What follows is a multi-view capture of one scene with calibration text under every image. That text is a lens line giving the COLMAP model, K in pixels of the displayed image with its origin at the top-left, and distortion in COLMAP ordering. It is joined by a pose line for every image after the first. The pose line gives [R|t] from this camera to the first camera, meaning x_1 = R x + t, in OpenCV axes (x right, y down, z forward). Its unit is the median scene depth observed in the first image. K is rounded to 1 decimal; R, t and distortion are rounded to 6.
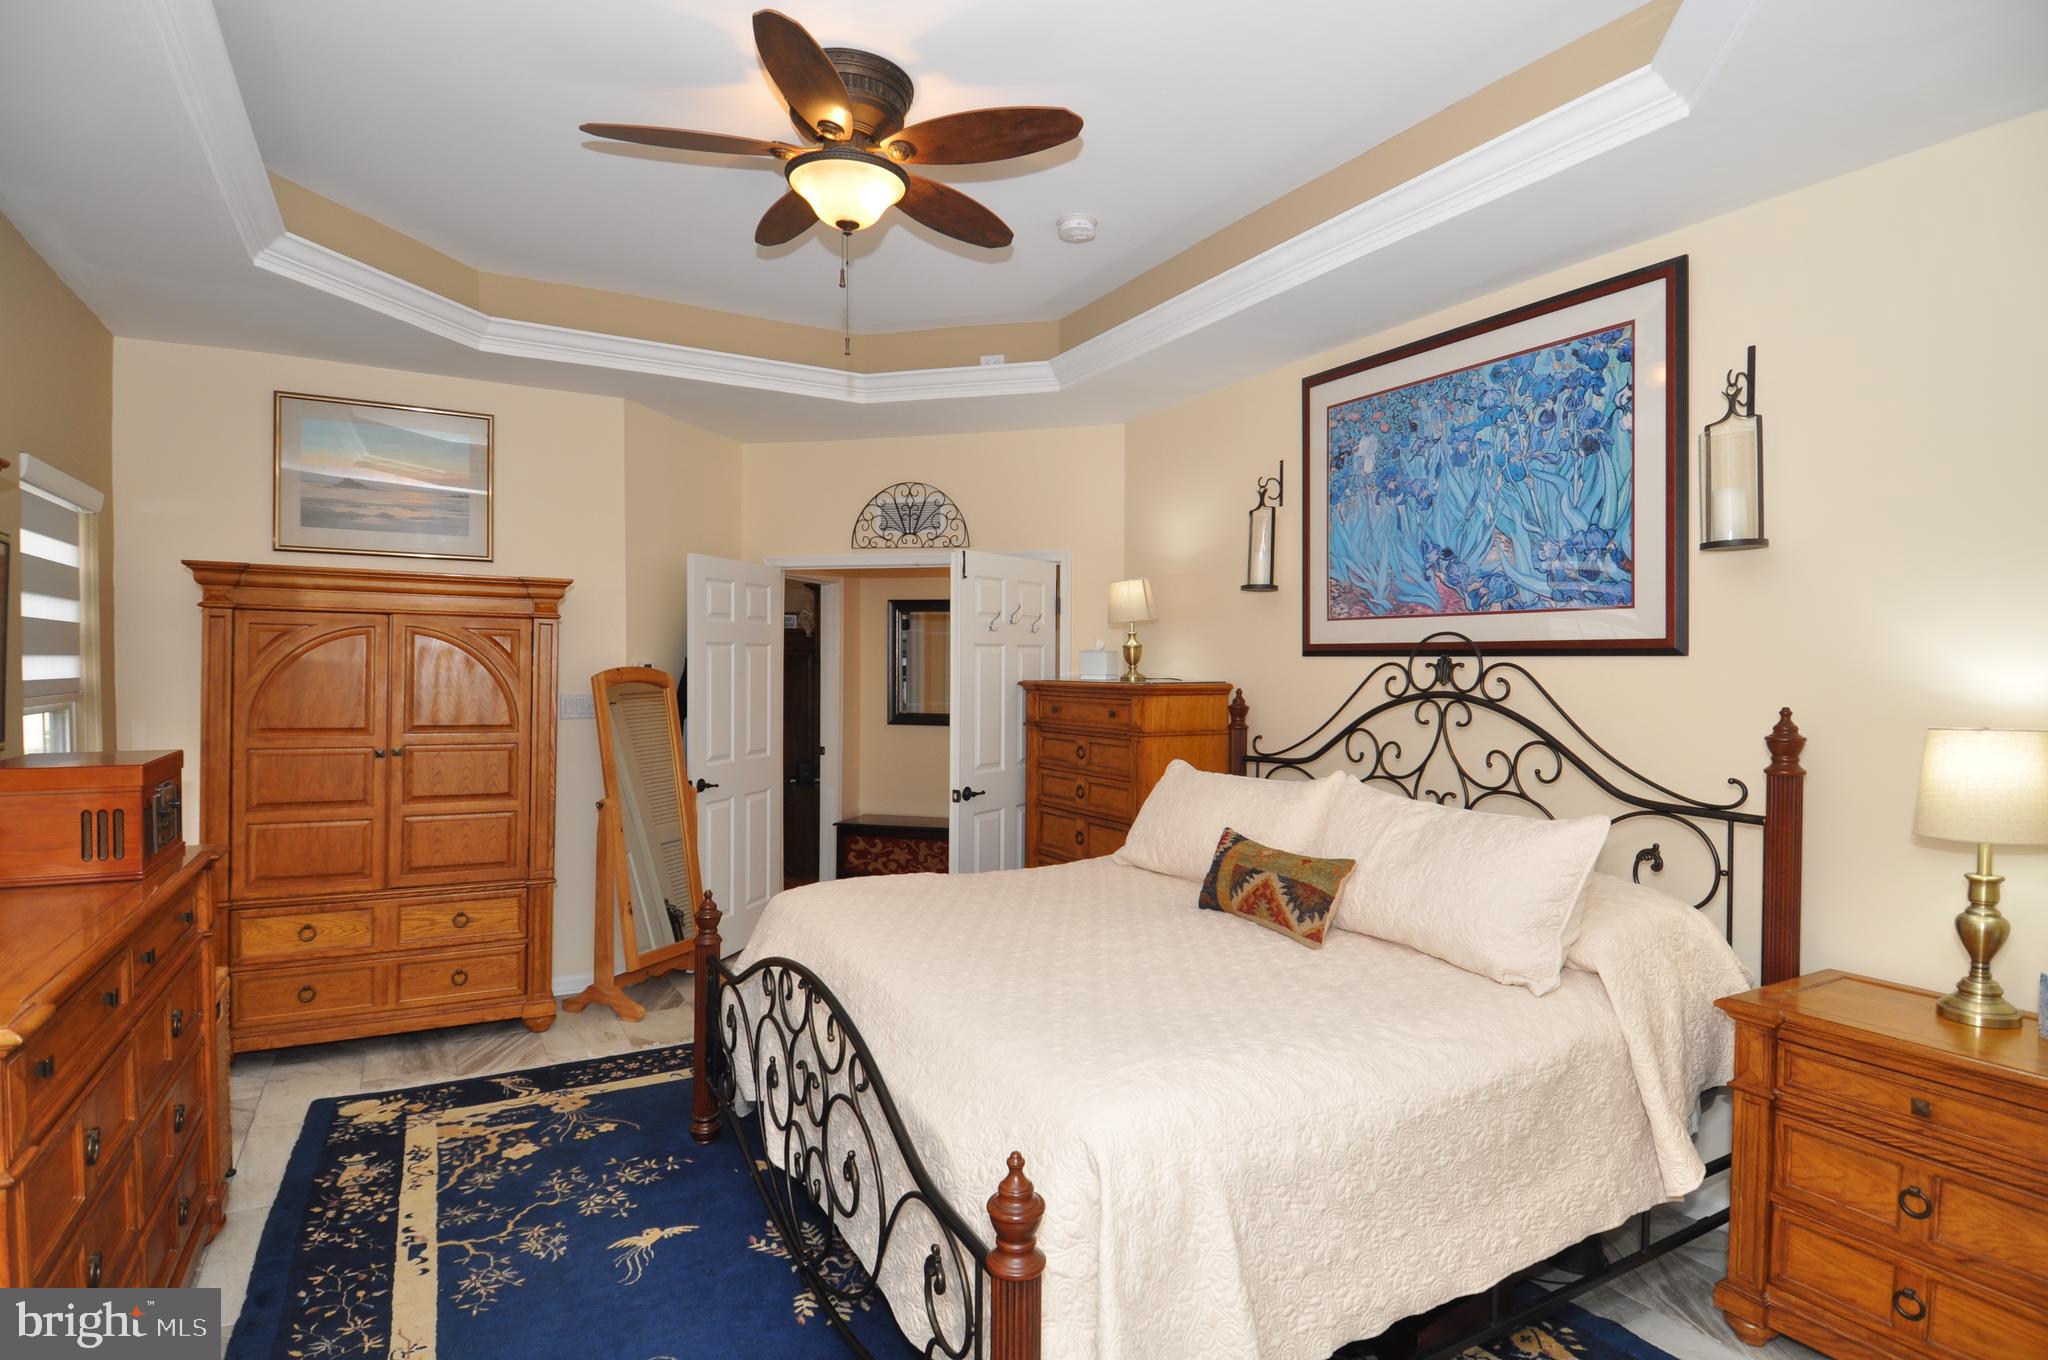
lens RADIAL K [[1046.0, 0, 1022.2], [0, 1046.0, 673.8], [0, 0, 1]] dist [0.001693, -0.000262]
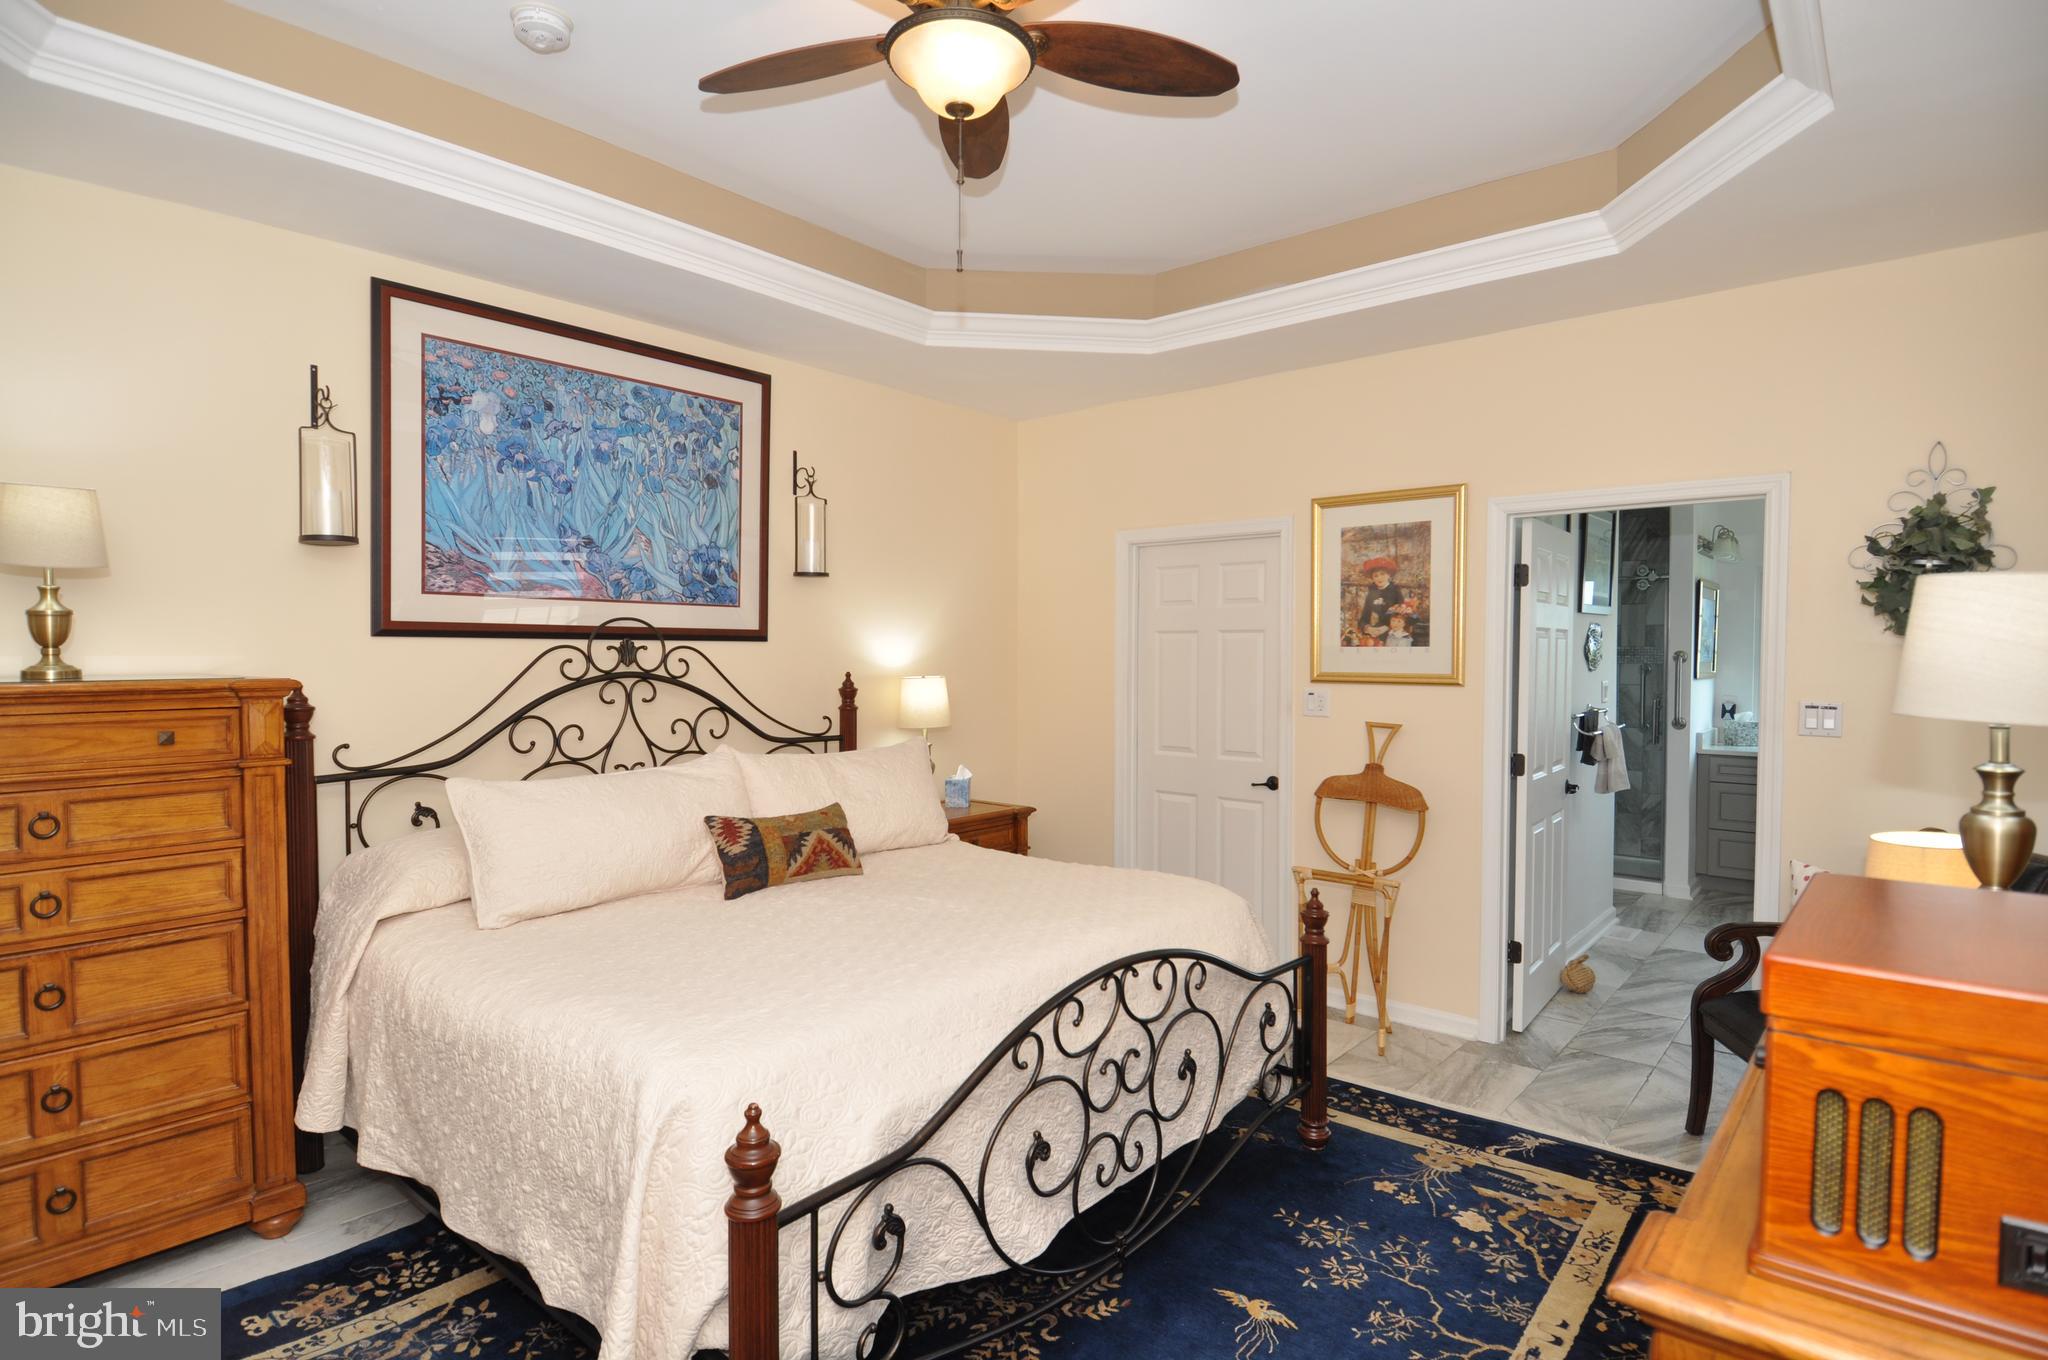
lens RADIAL K [[1046.0, 0, 1022.2], [0, 1046.0, 673.8], [0, 0, 1]] dist [0.001693, -0.000262]
pose [[-0.356916, -0.029459, 0.933672, -0.775496], [0.001734, 0.999480, 0.032198, -0.015841], [-0.934135, 0.013111, -0.356679, 1.018856]]
